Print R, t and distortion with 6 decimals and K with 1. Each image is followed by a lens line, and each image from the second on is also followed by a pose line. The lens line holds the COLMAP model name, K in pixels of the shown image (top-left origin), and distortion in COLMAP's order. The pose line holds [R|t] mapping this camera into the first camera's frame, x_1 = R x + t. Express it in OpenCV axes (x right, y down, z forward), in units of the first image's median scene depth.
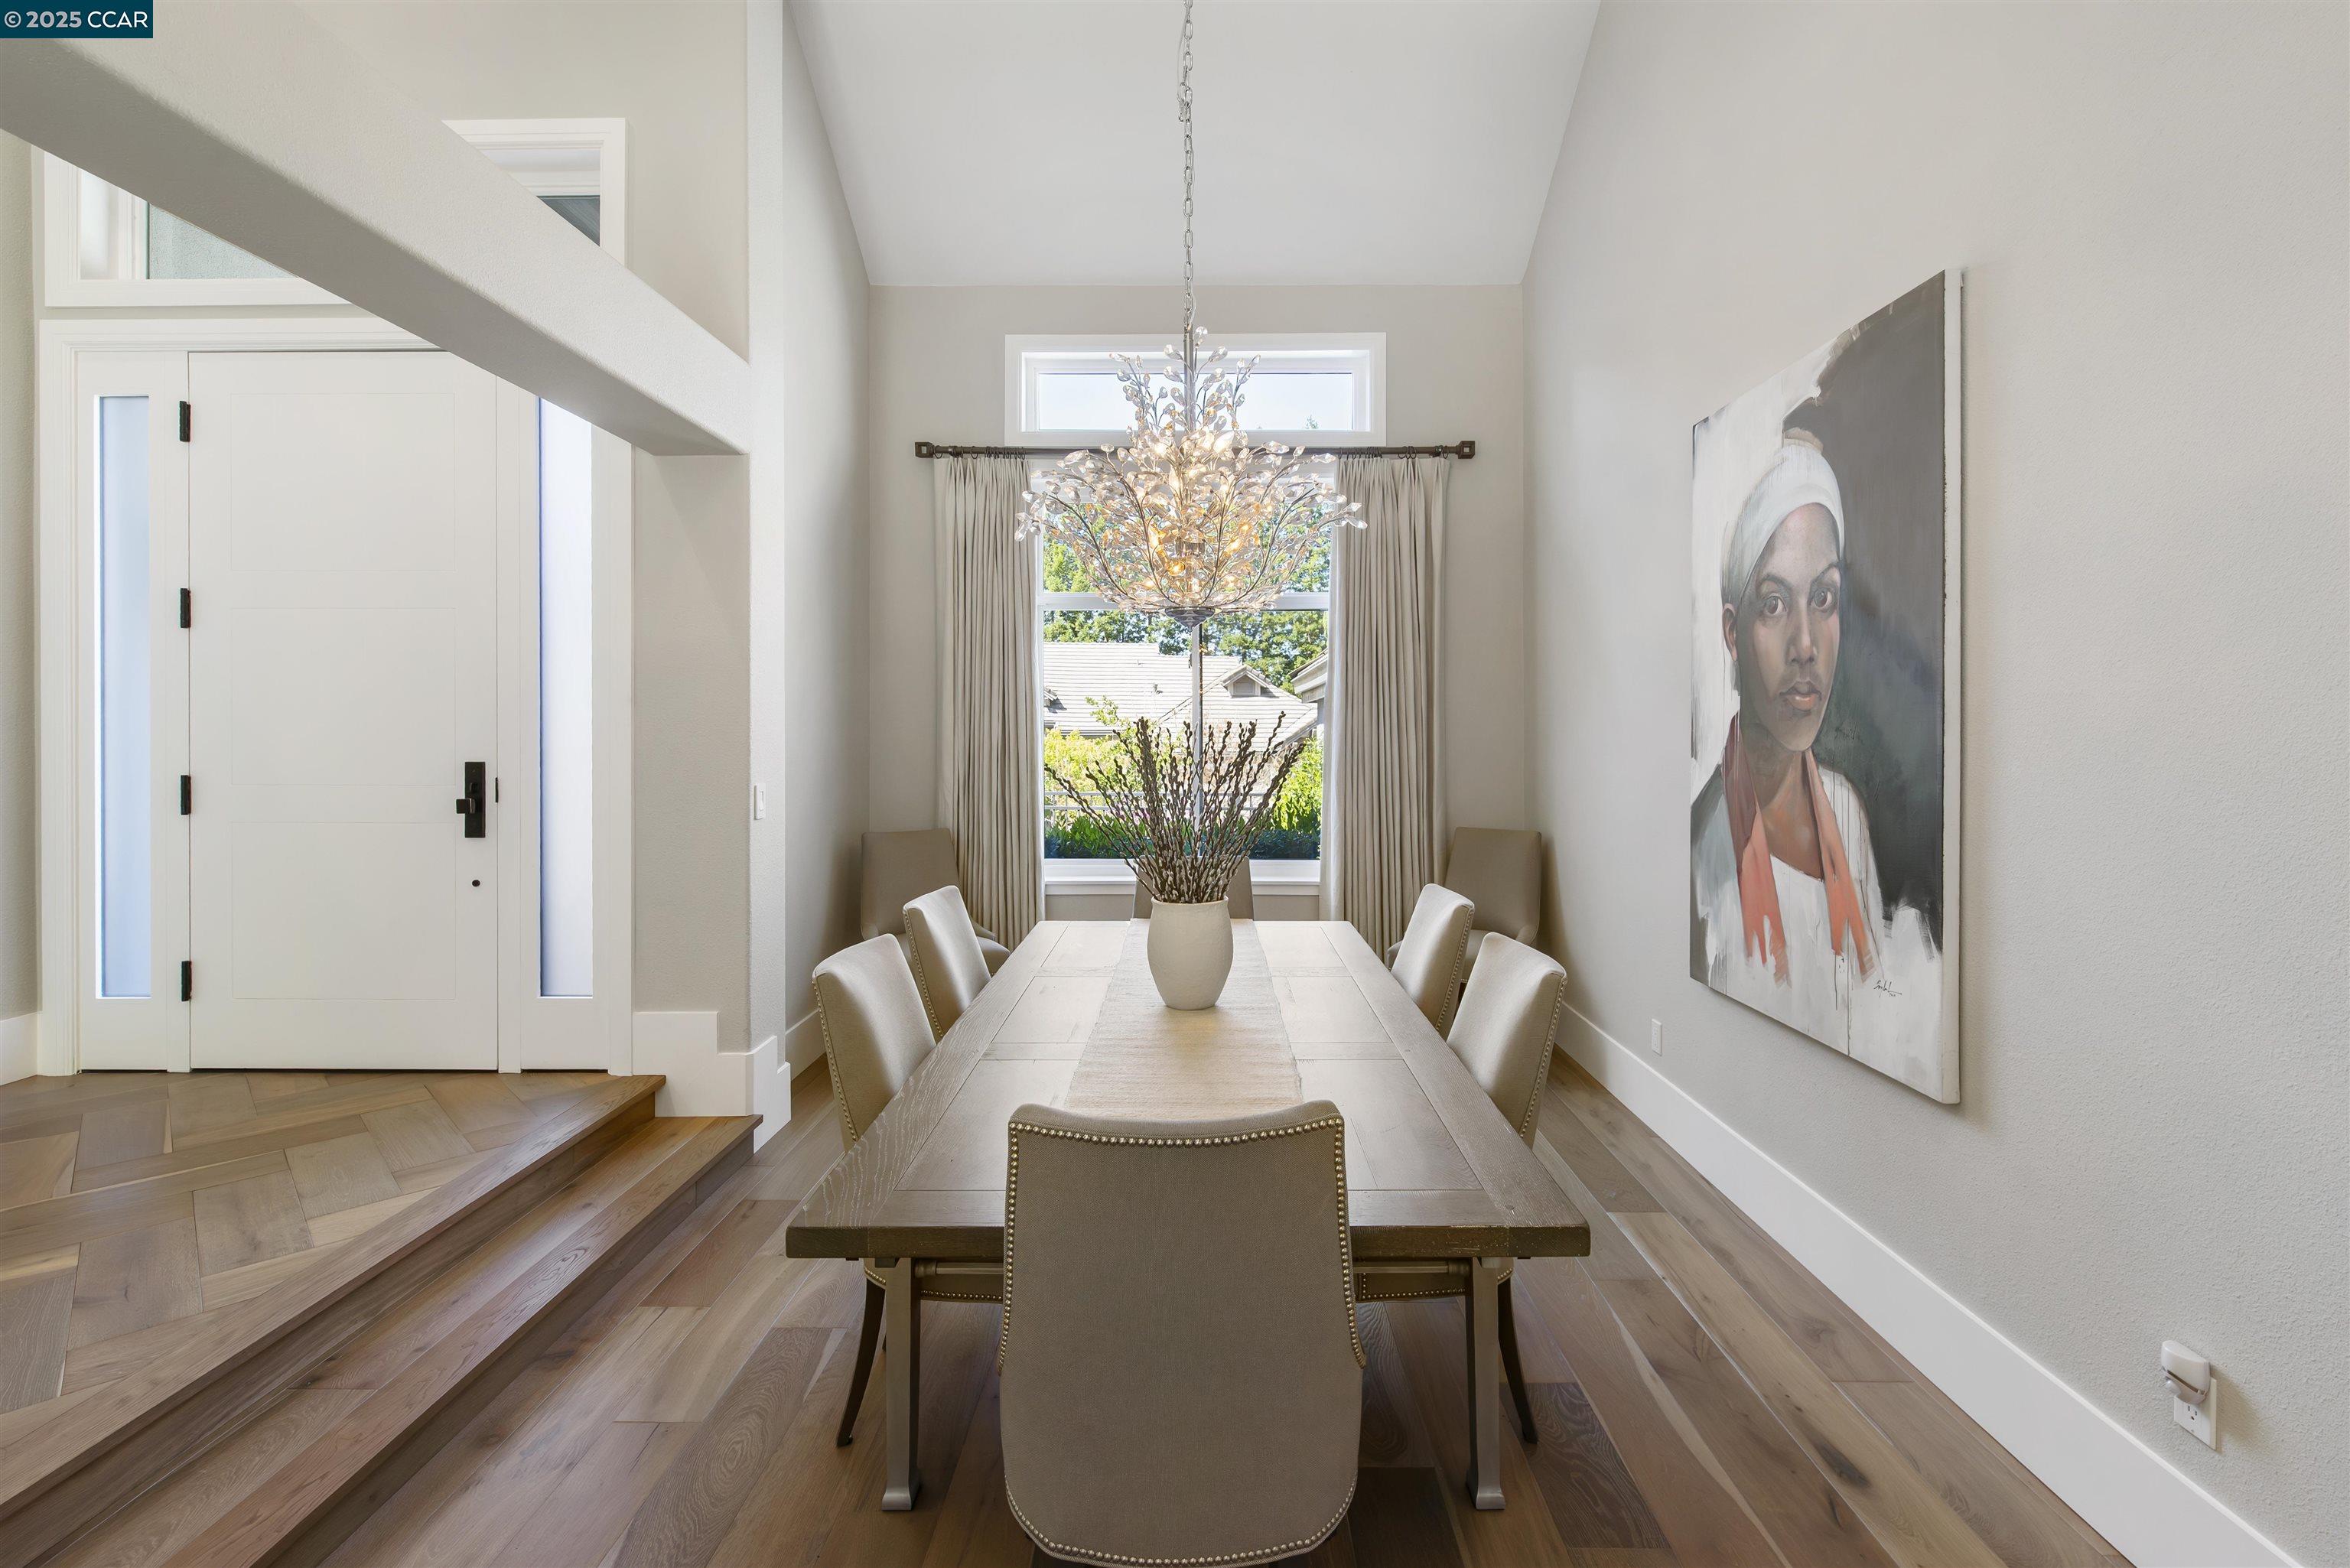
lens RADIAL K [[1056.1, 0, 1206.6], [0, 1056.1, 732.9], [0, 0, 1]] dist [-0.003396, -0.000147]
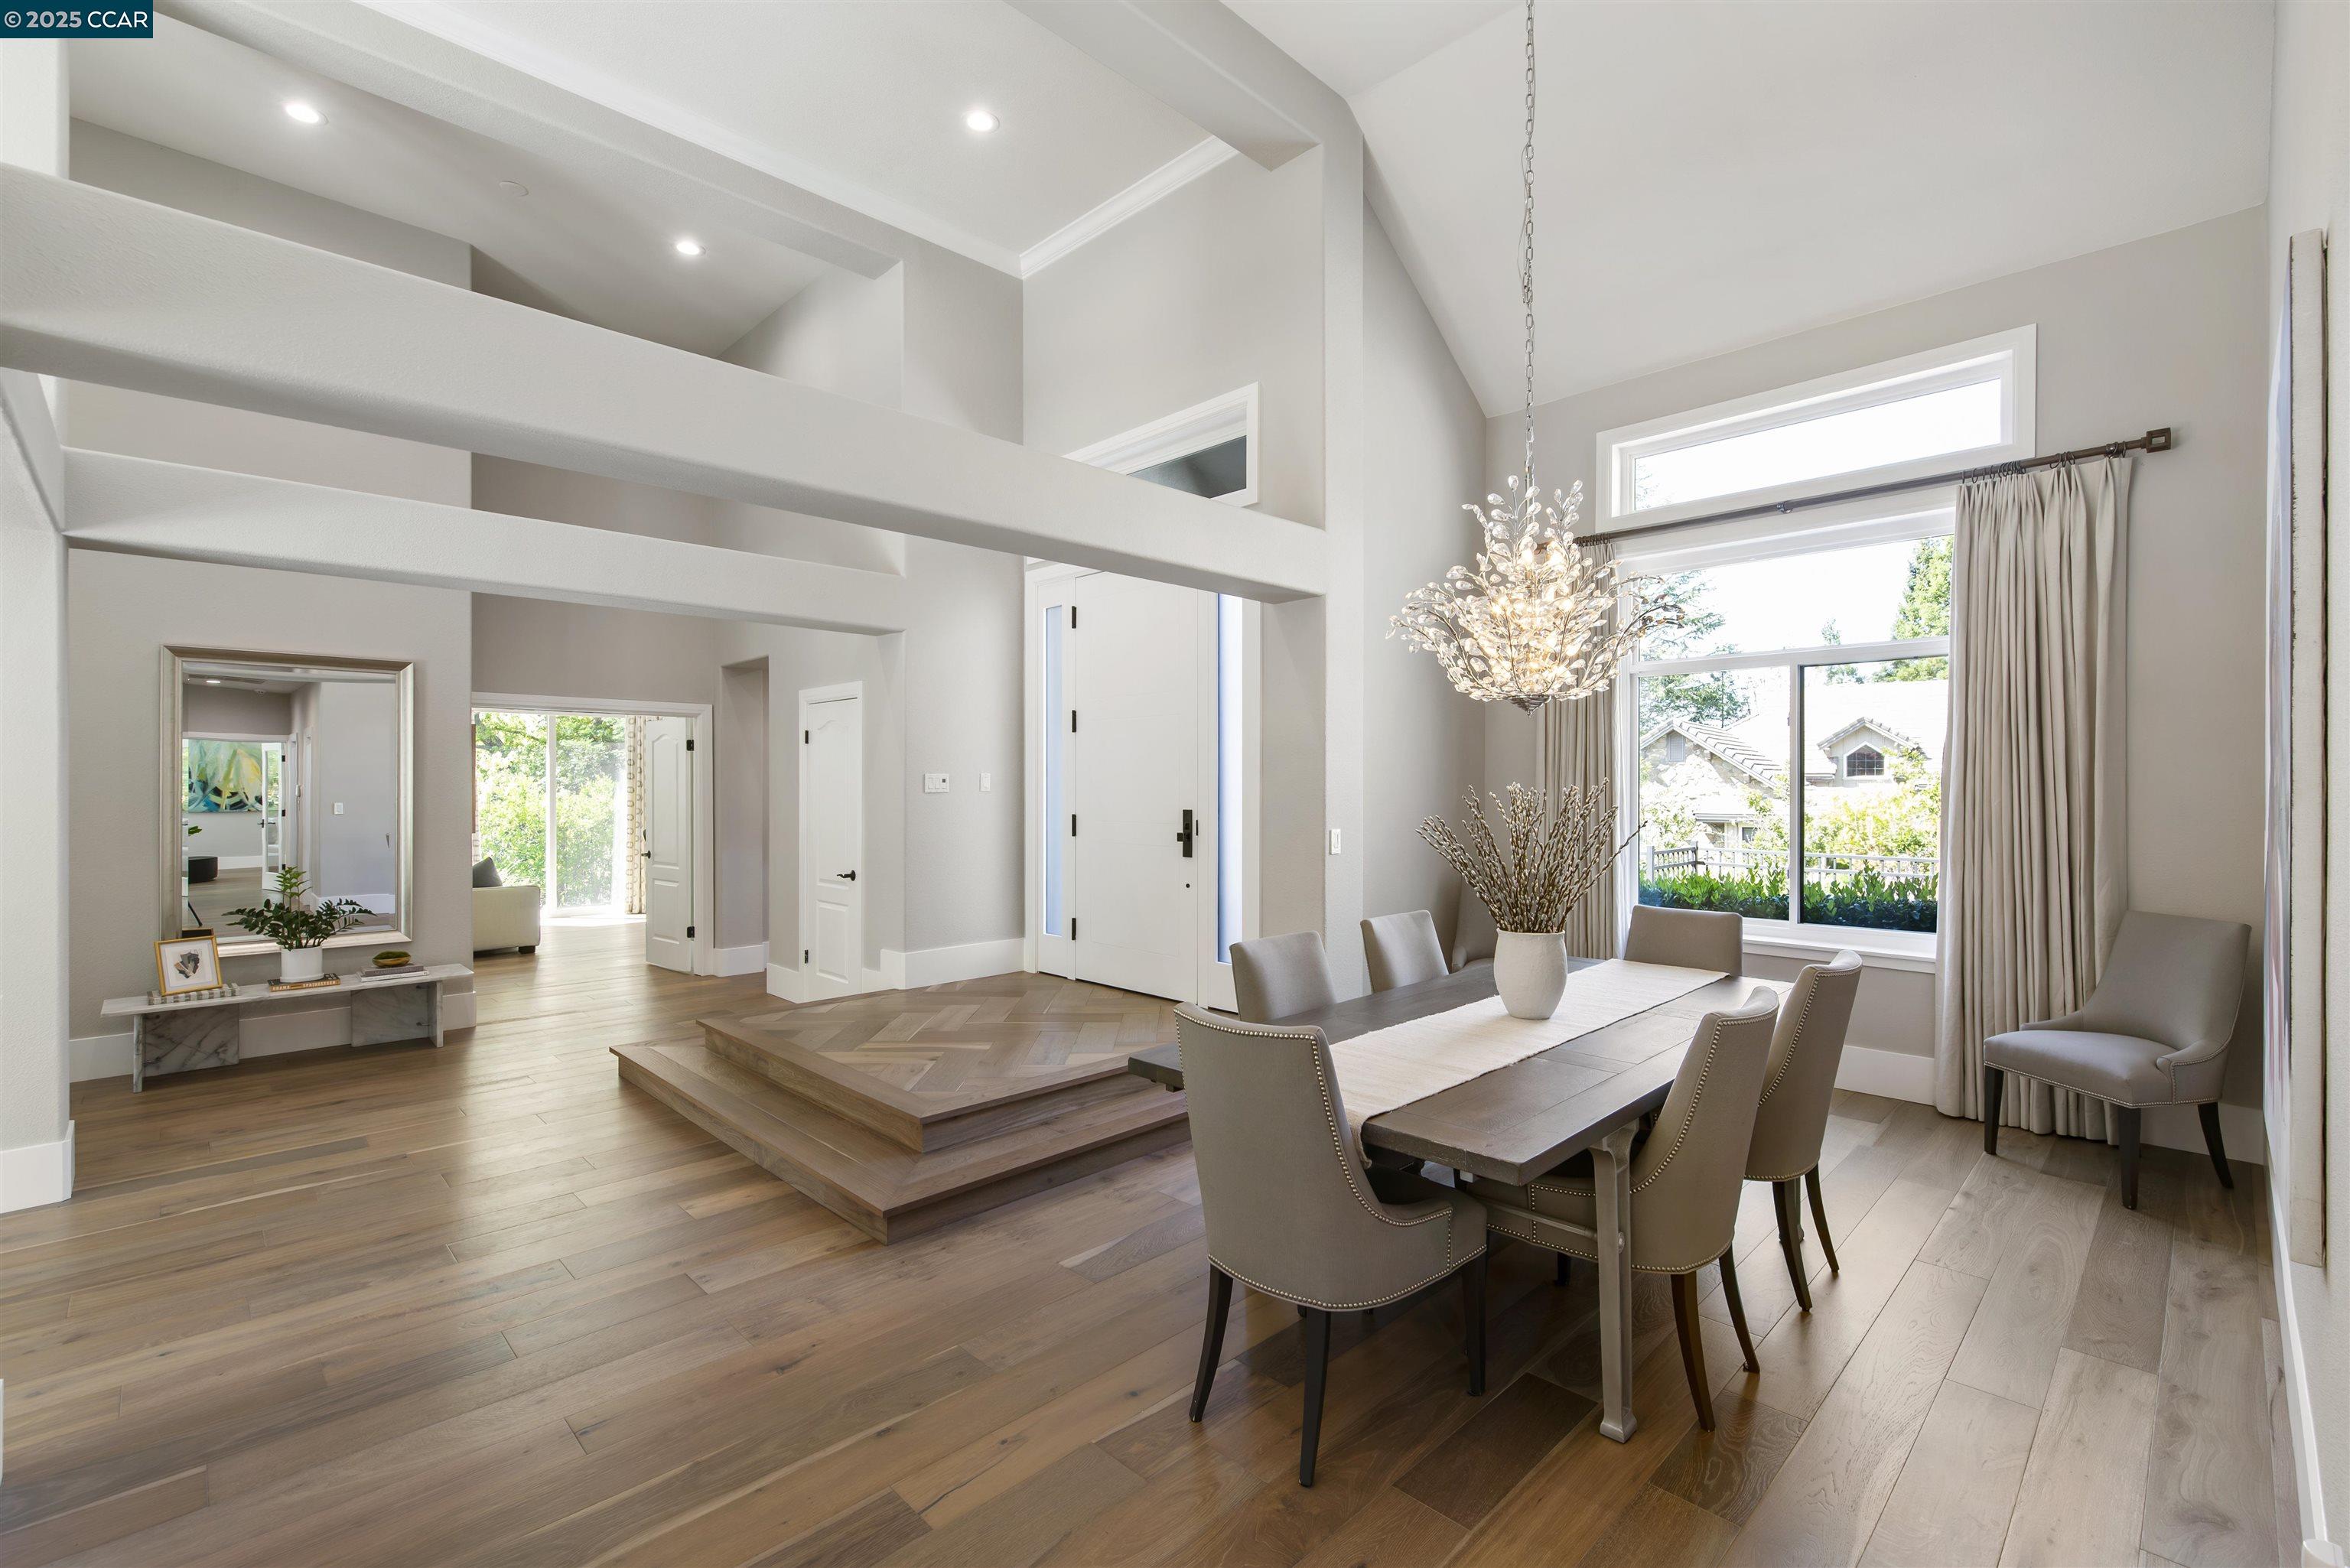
lens RADIAL K [[1034.4, 0, 1201.9], [0, 1034.4, 794.0], [0, 0, 1]] dist [-0.000939, 0.000174]
pose [[0.709841, 0.006396, -0.704332, 0.418709], [-0.001175, 0.999968, 0.007897, -0.008818], [0.704361, -0.004777, 0.709826, -0.096296]]
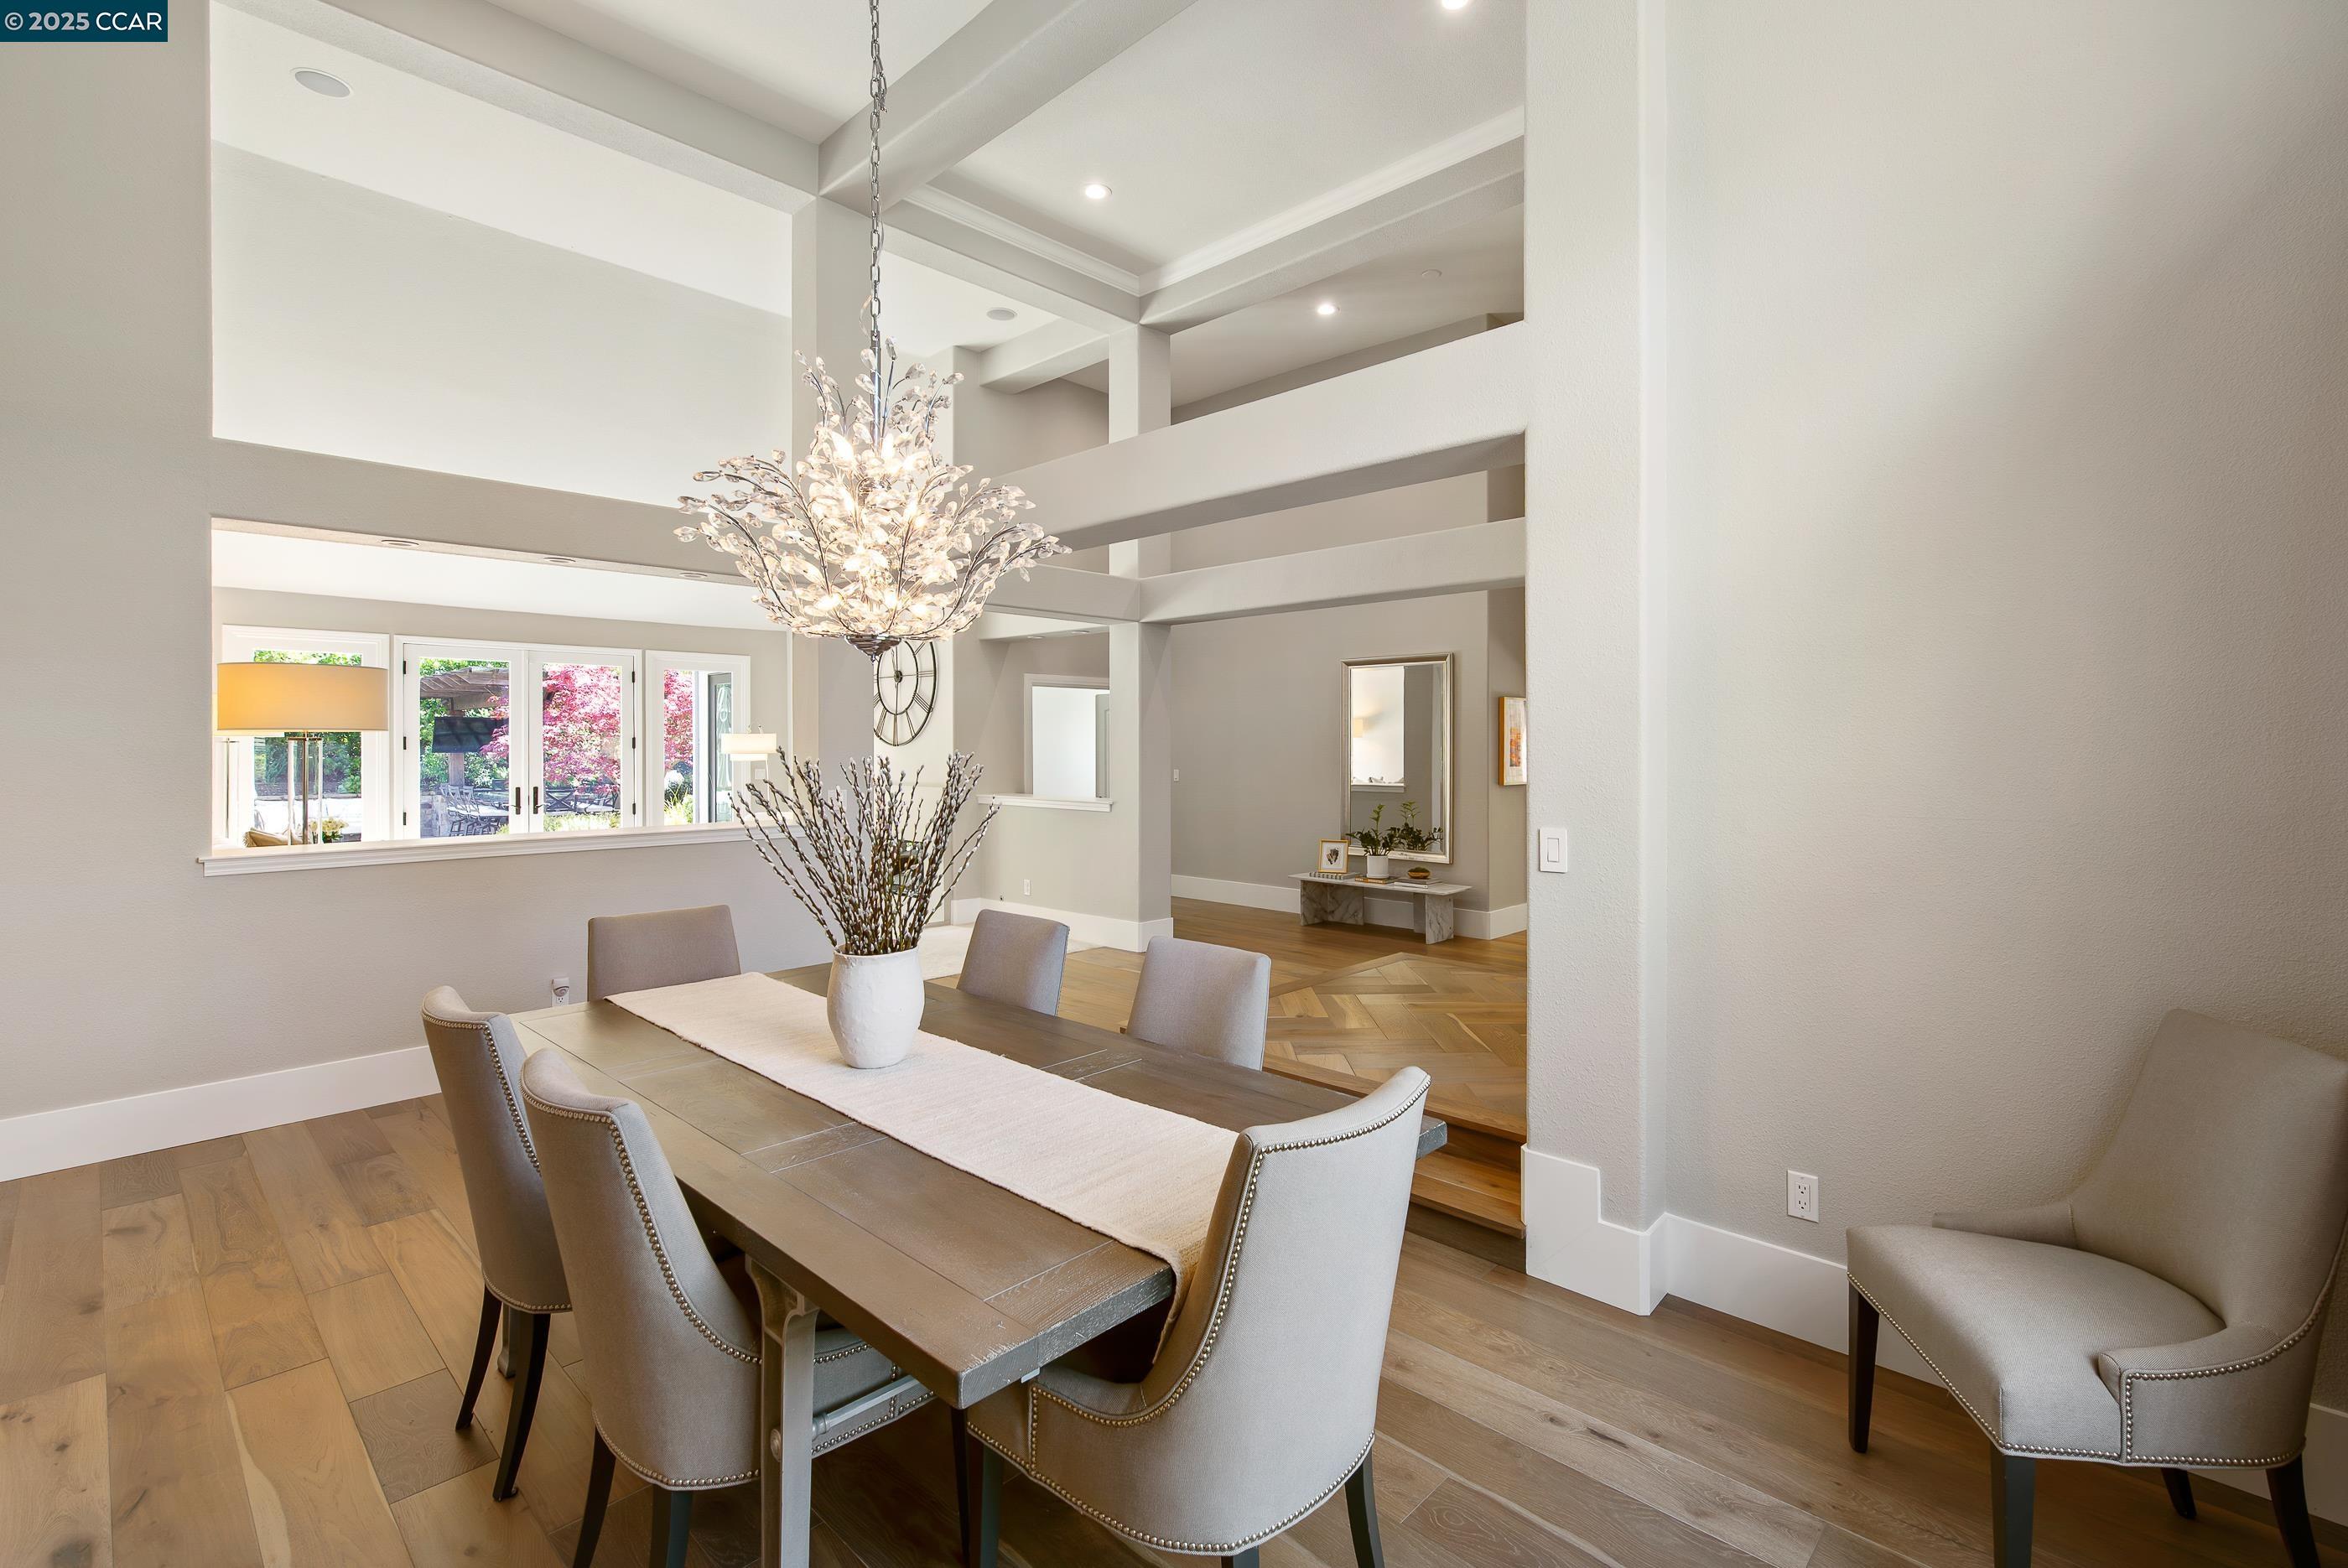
lens RADIAL K [[1041.8, 0, 1201.2], [0, 1041.8, 752.0], [0, 0, 1]] dist [-0.000464, 0.000025]
pose [[-0.683141, 0.008327, -0.730239, 0.333667], [0.002572, 0.999956, 0.008996, -0.017302], [0.730282, 0.004268, -0.683132, 1.345411]]
